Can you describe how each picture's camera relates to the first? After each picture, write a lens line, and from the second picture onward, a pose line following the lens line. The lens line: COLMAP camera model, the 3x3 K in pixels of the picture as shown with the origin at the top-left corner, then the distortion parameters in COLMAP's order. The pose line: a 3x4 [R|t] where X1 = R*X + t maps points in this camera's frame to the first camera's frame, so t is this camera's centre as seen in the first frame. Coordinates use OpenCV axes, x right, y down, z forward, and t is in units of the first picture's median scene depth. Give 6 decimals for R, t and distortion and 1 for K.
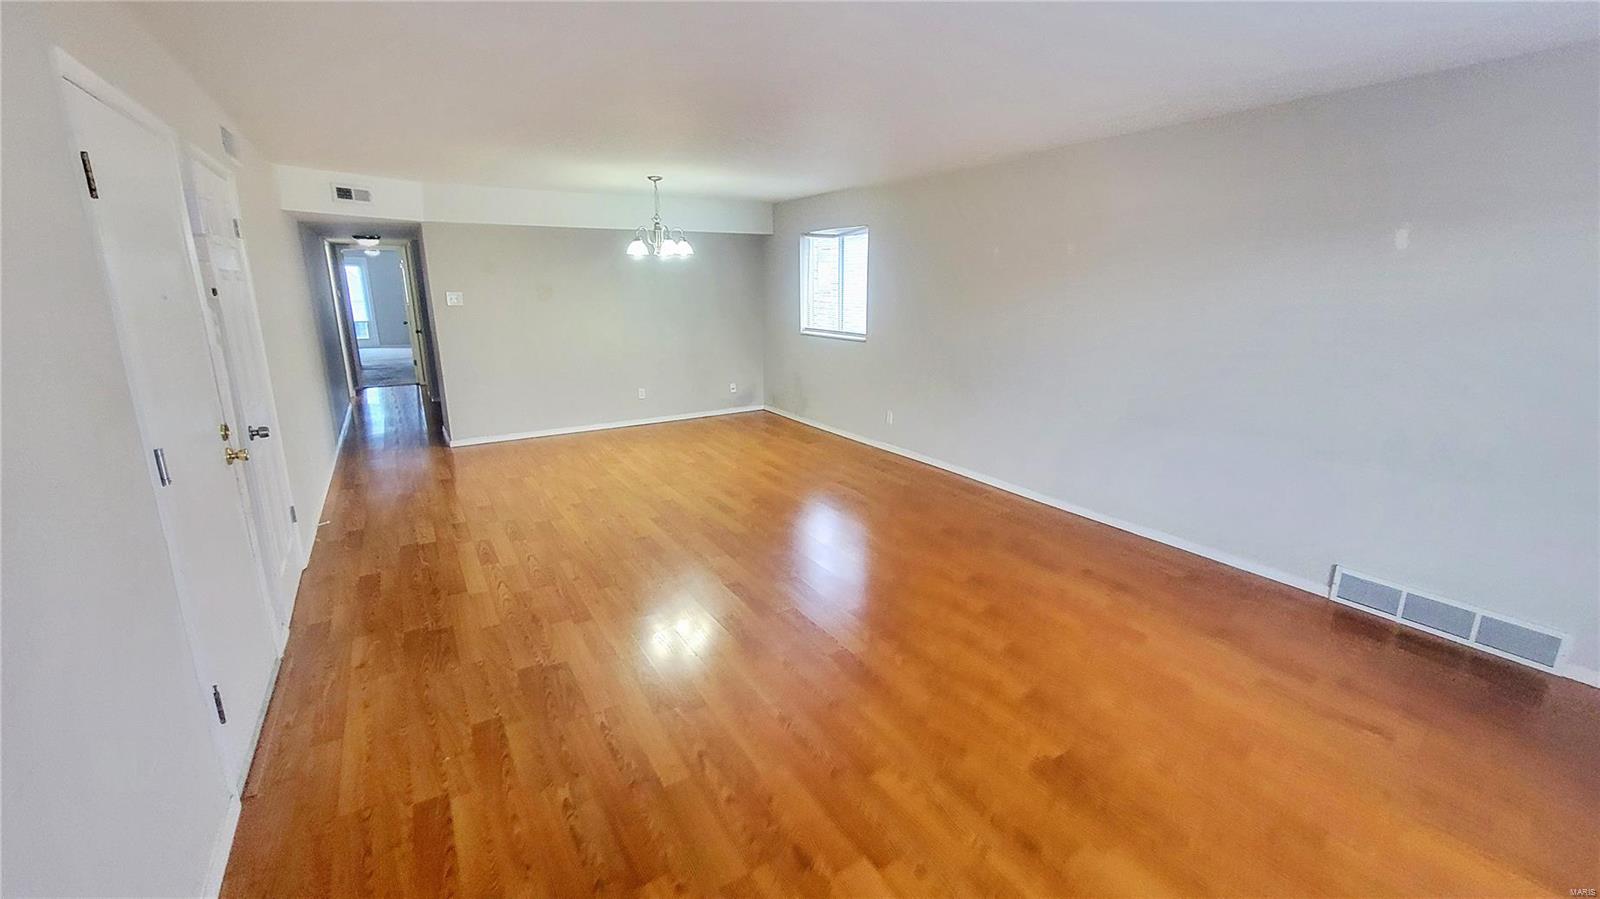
lens RADIAL K [[655.3, 0, 821.7], [0, 655.3, 442.1], [0, 0, 1]] dist [-0.002587, -0.000046]
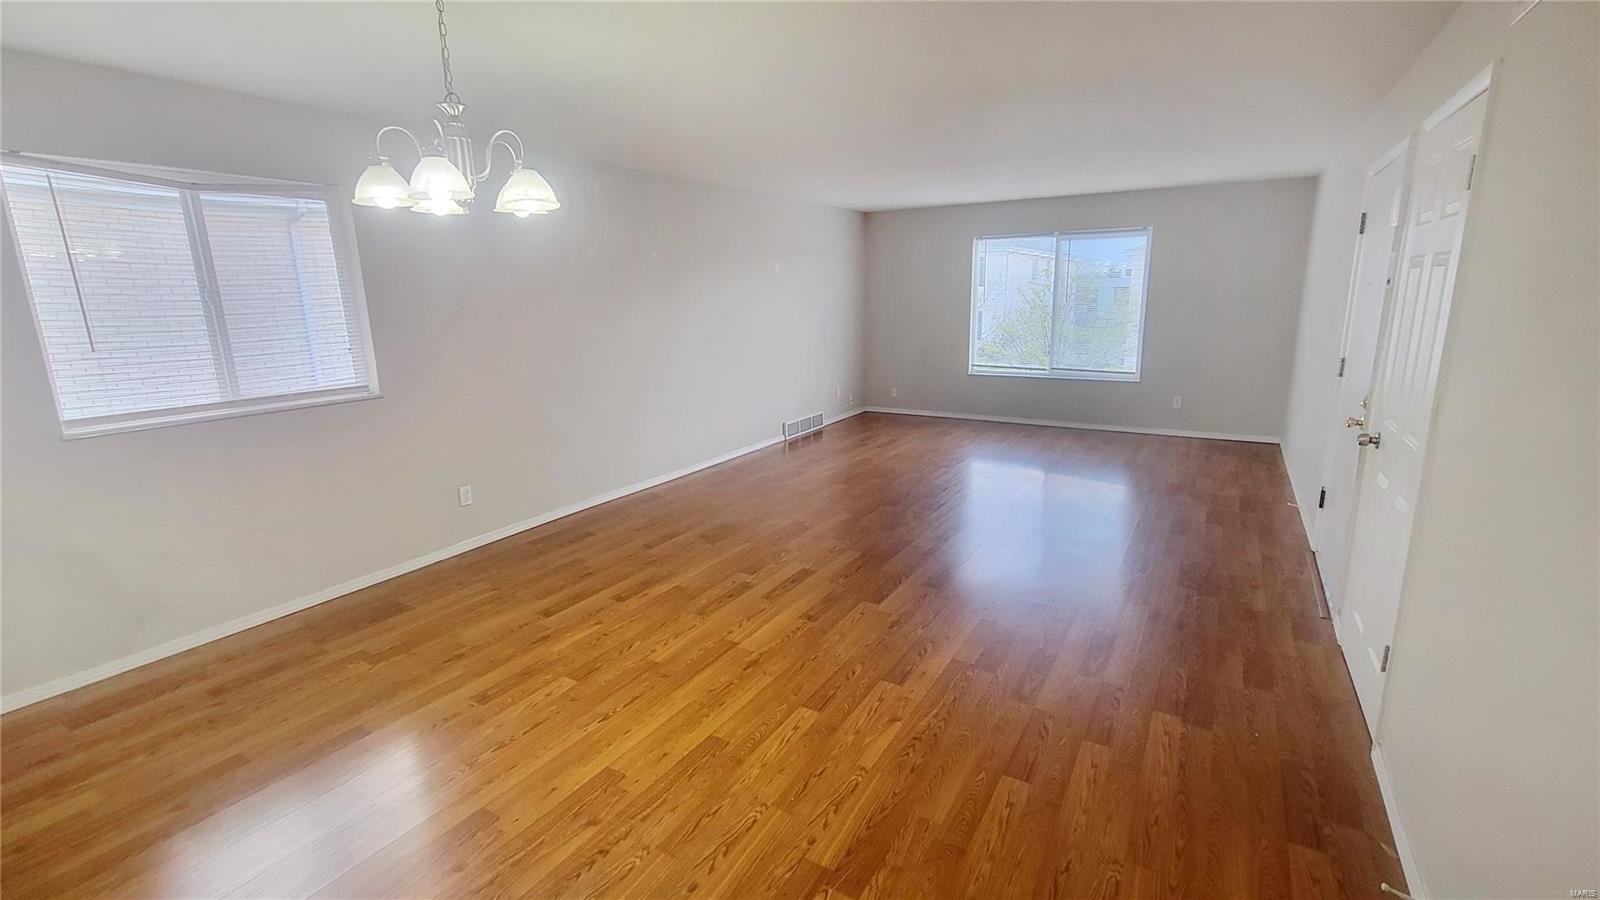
lens RADIAL K [[655.3, 0, 821.7], [0, 655.3, 442.6], [0, 0, 1]] dist [-0.002587, -0.000046]
pose [[-0.432343, -0.197627, 0.879786, -0.818240], [0.229617, 0.919393, 0.319362, -0.288242], [-0.871984, 0.340088, -0.352114, 1.217357]]
